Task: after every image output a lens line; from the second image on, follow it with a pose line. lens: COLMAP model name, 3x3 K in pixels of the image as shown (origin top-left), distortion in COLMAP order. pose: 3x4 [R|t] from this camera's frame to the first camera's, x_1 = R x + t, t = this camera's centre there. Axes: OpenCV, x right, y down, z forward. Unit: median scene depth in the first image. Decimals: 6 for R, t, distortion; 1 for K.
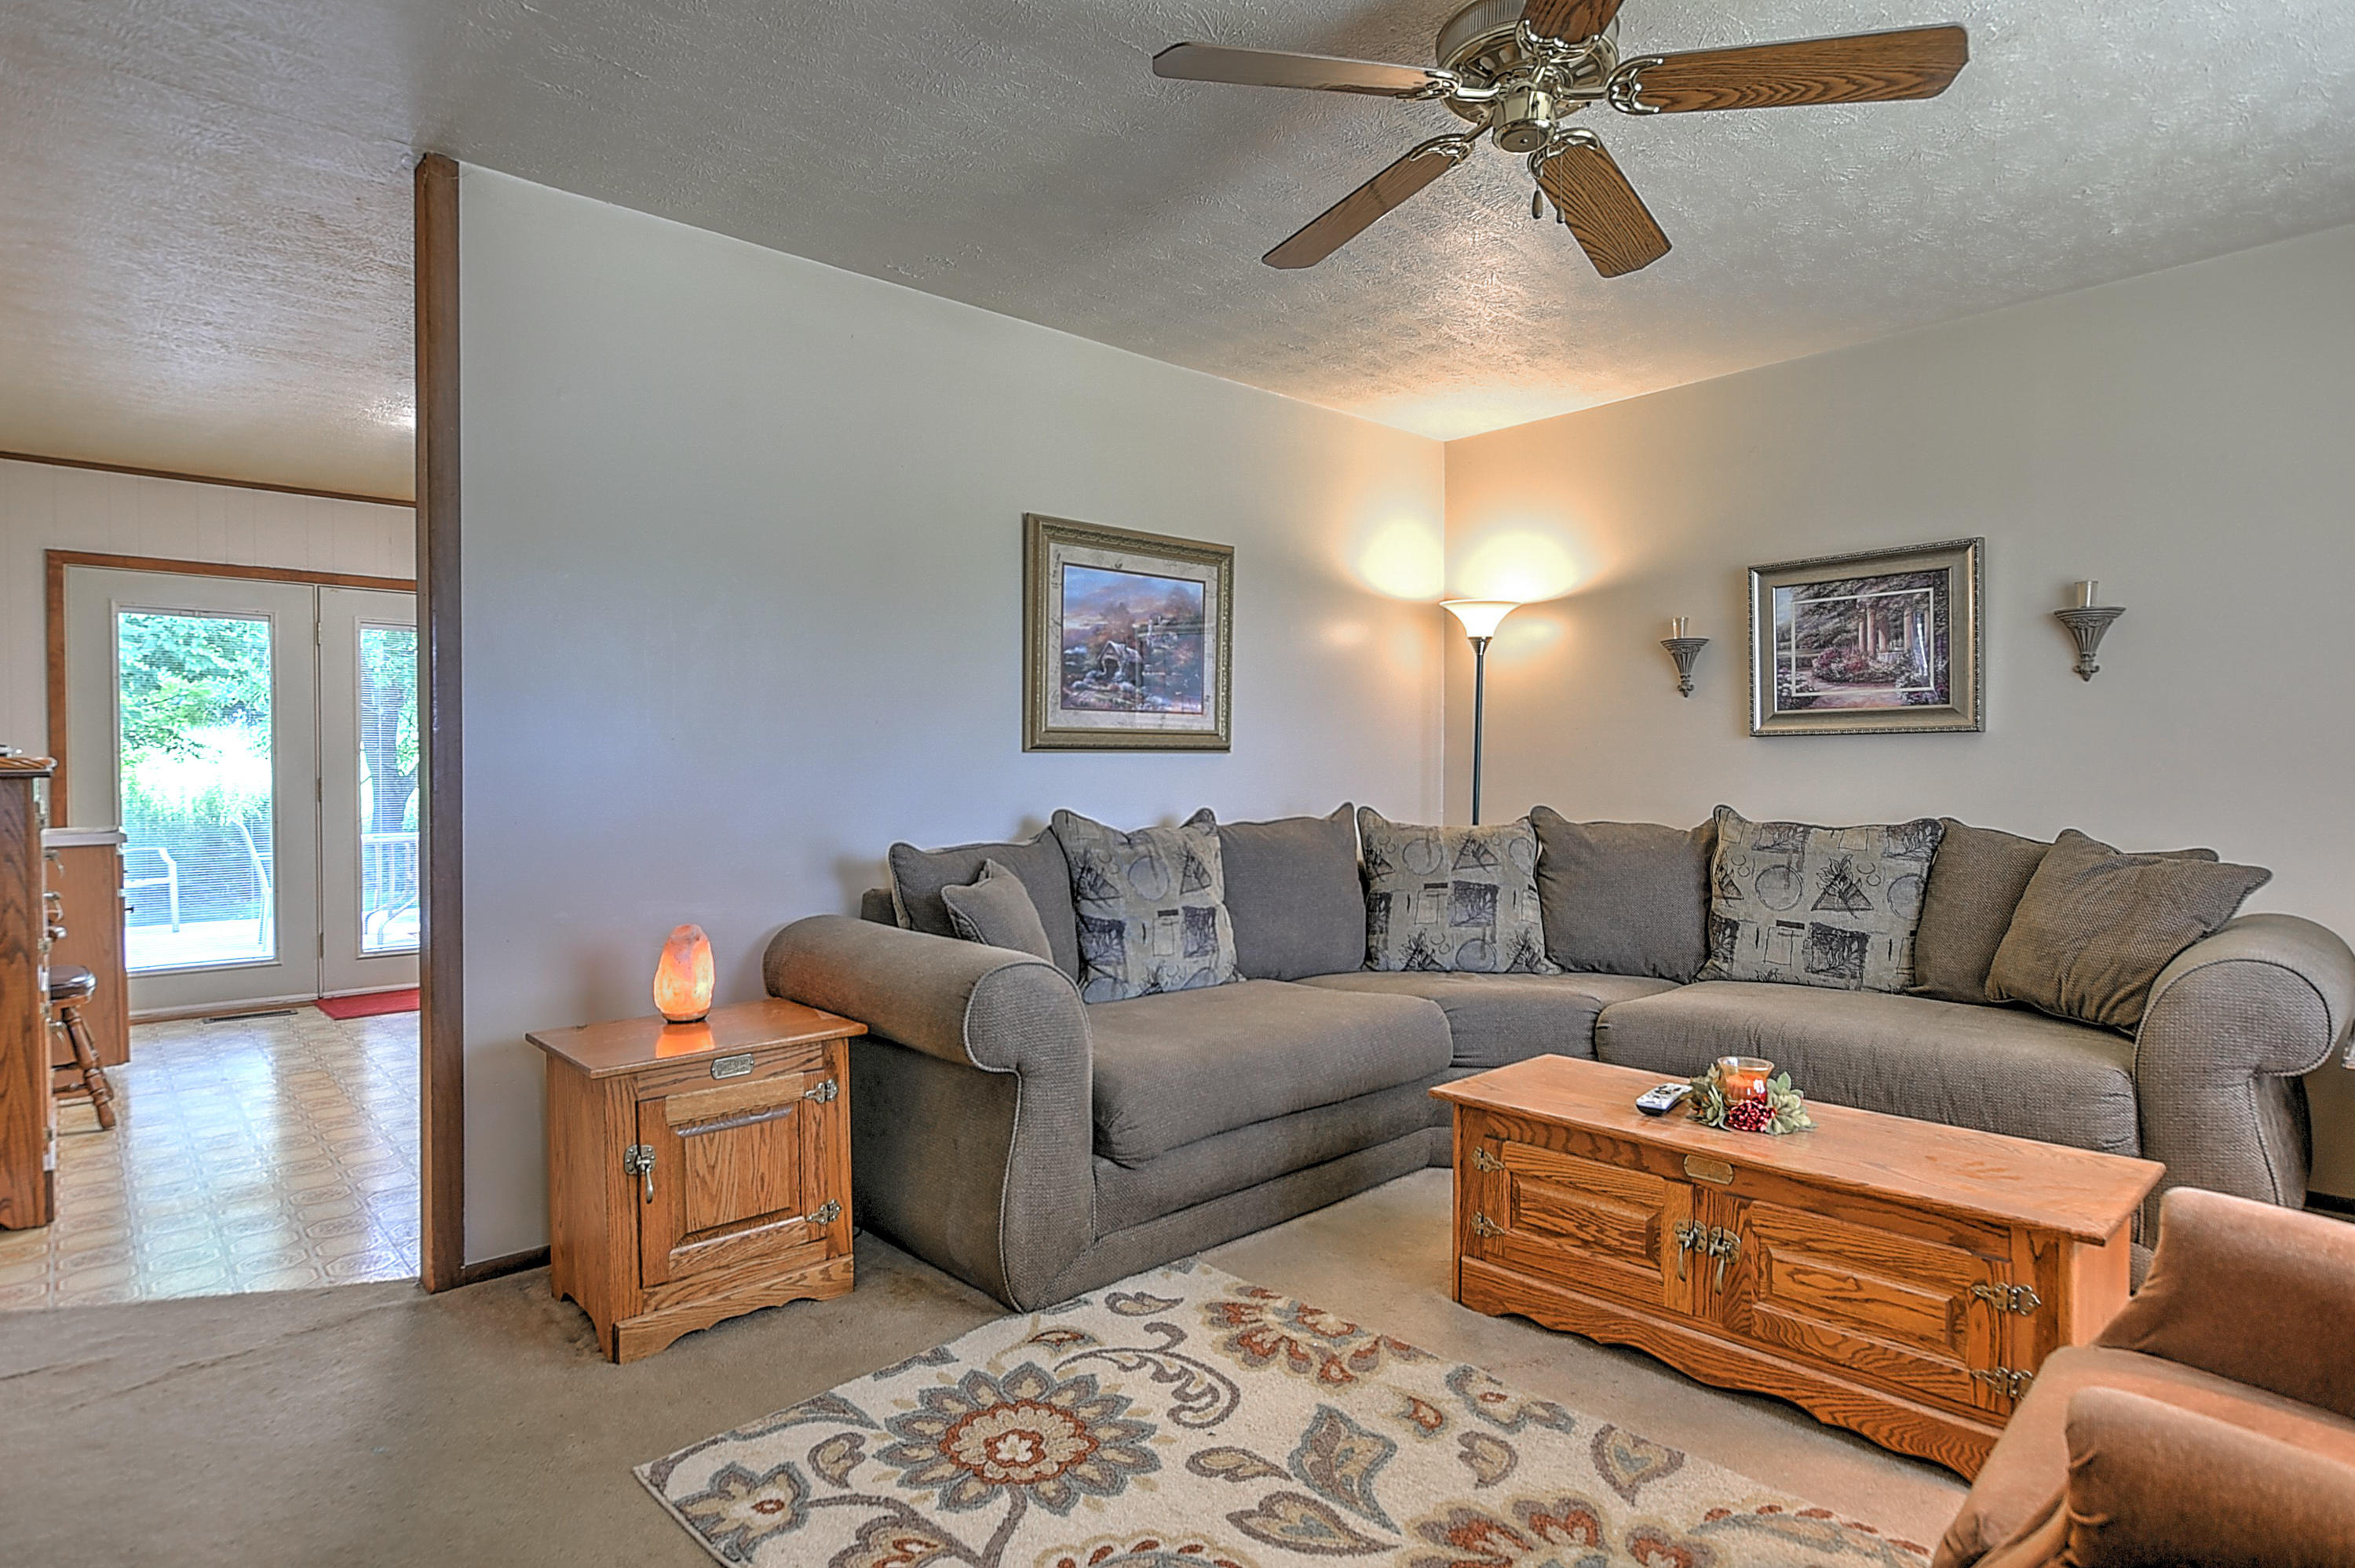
lens RADIAL K [[1258.0, 0, 1183.7], [0, 1258.0, 774.0], [0, 0, 1]] dist [-0.003543, 0.000611]
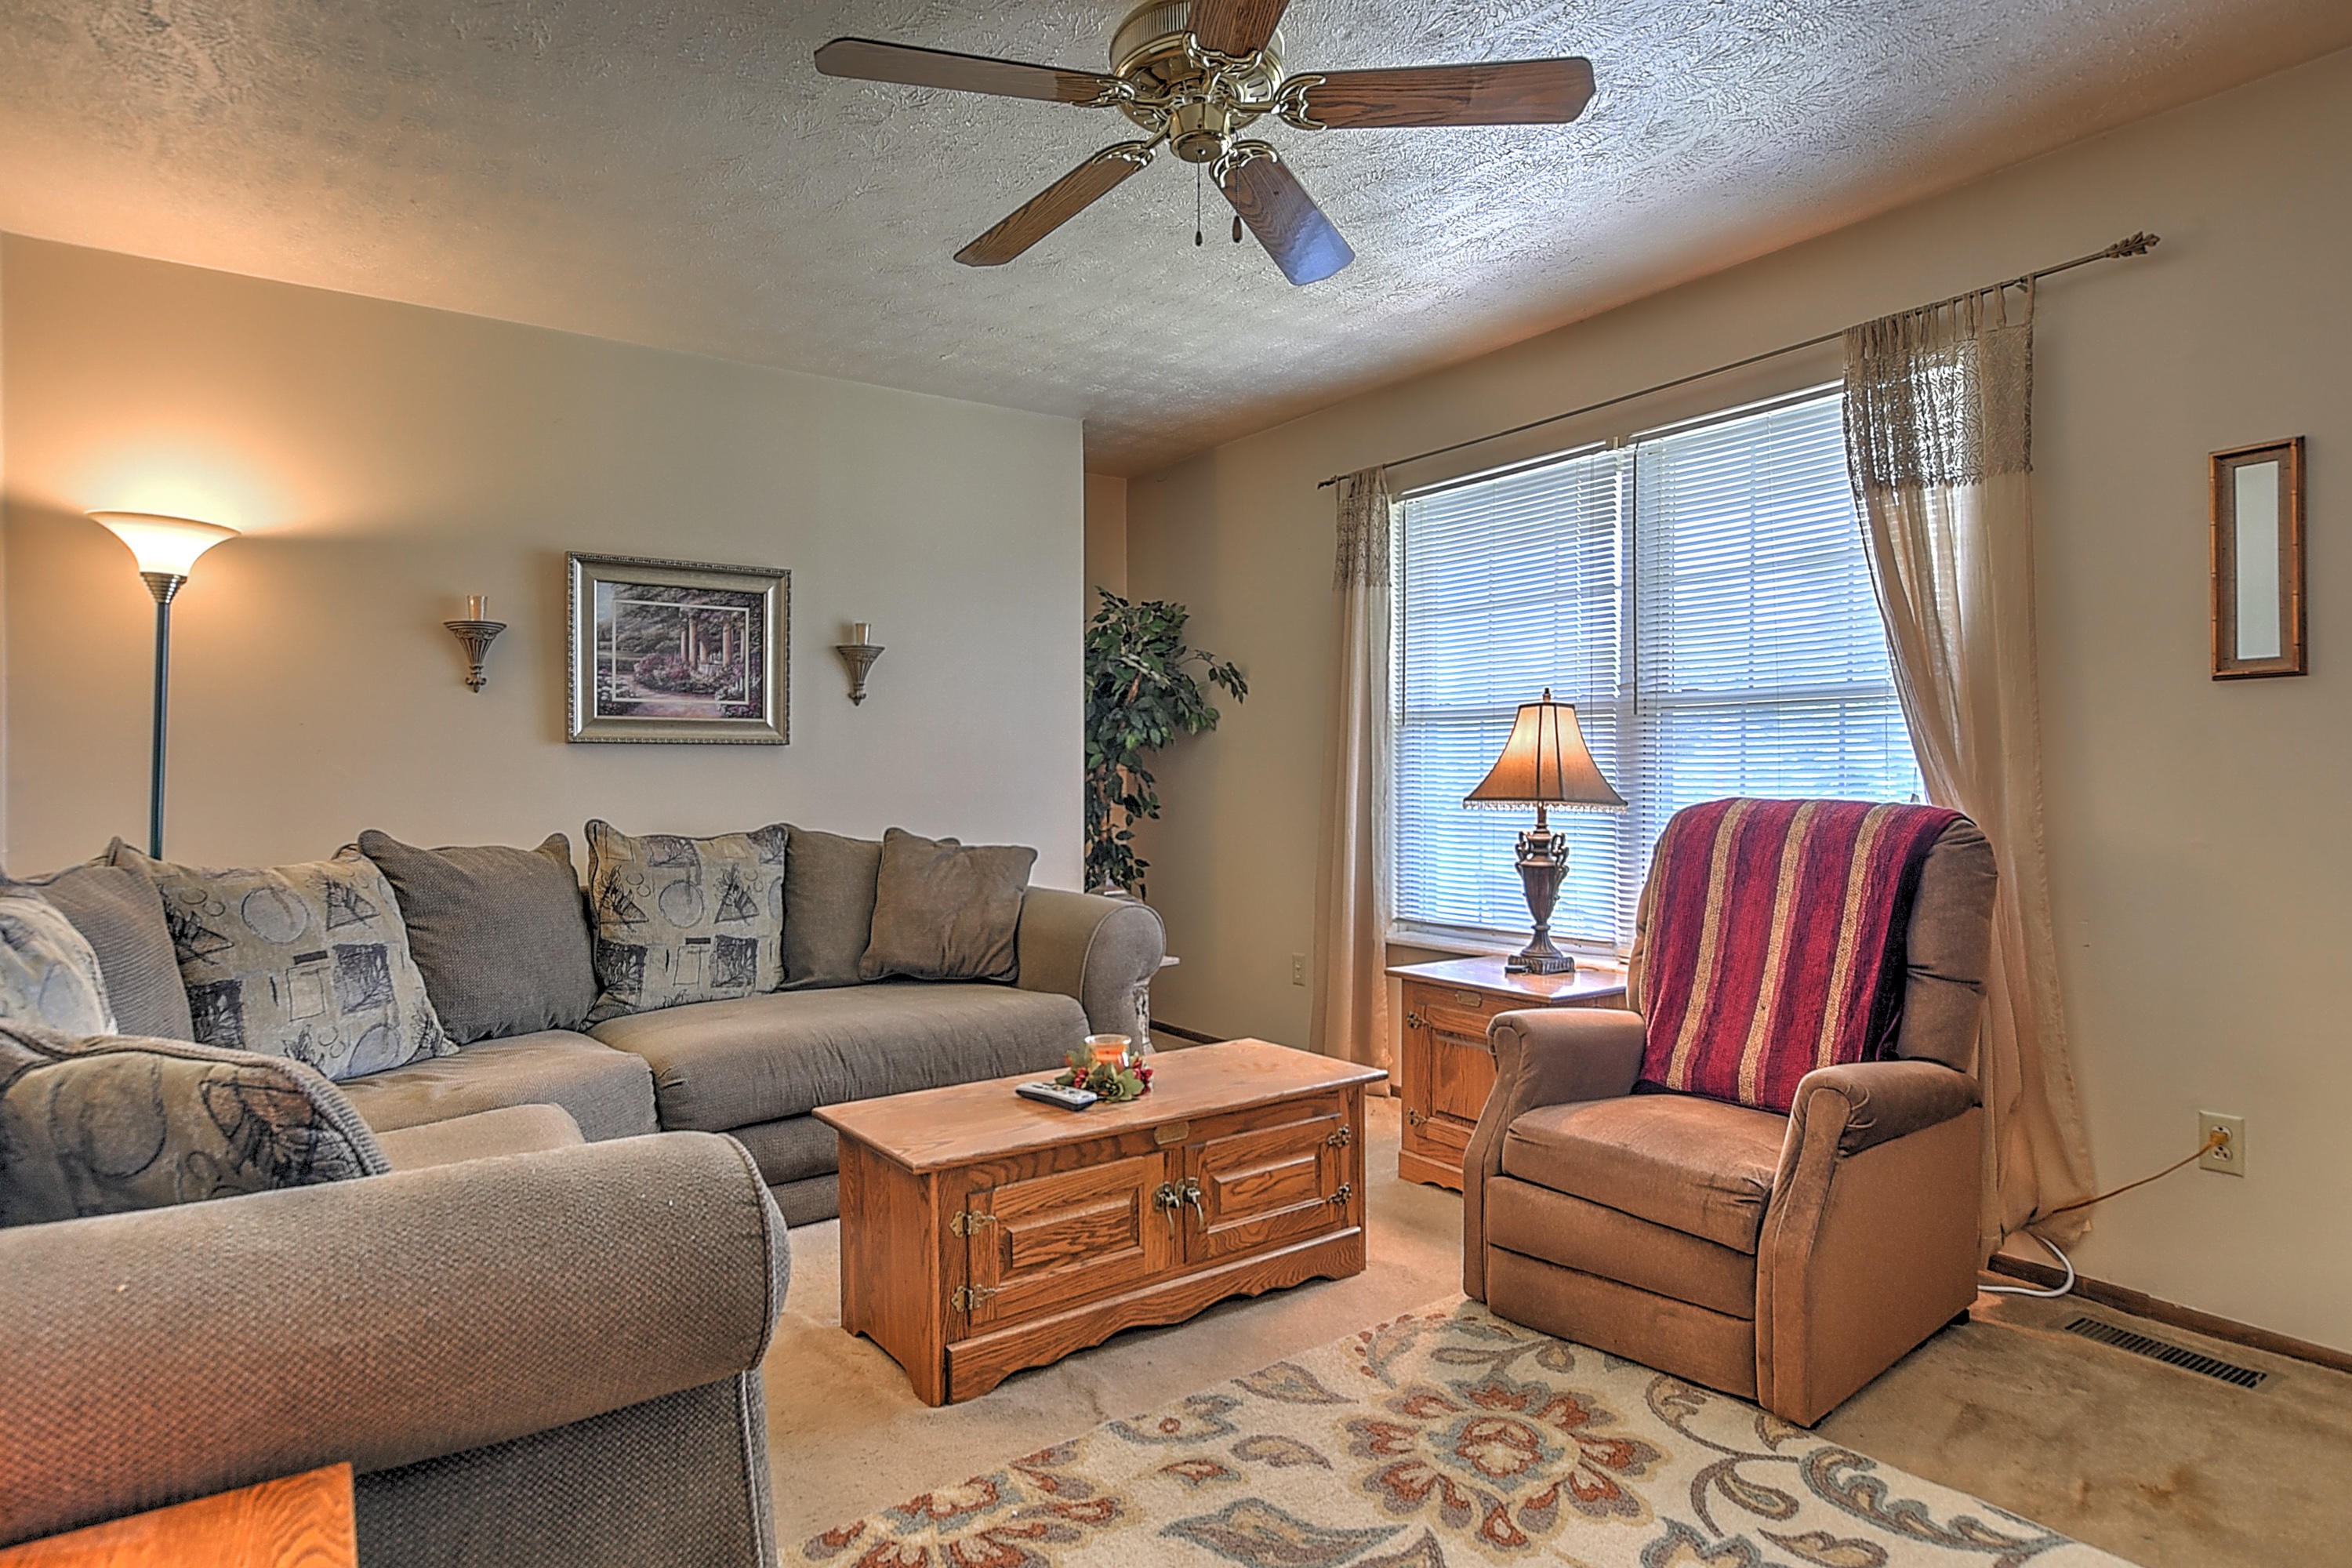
lens RADIAL K [[1256.6, 0, 1182.2], [0, 1256.6, 774.0], [0, 0, 1]] dist [-0.003543, 0.000611]
pose [[0.132569, 0.005009, 0.991161, -0.431020], [0.007161, 0.999956, -0.006011, 0.001043], [-0.991148, 0.007895, 0.132527, 0.520708]]
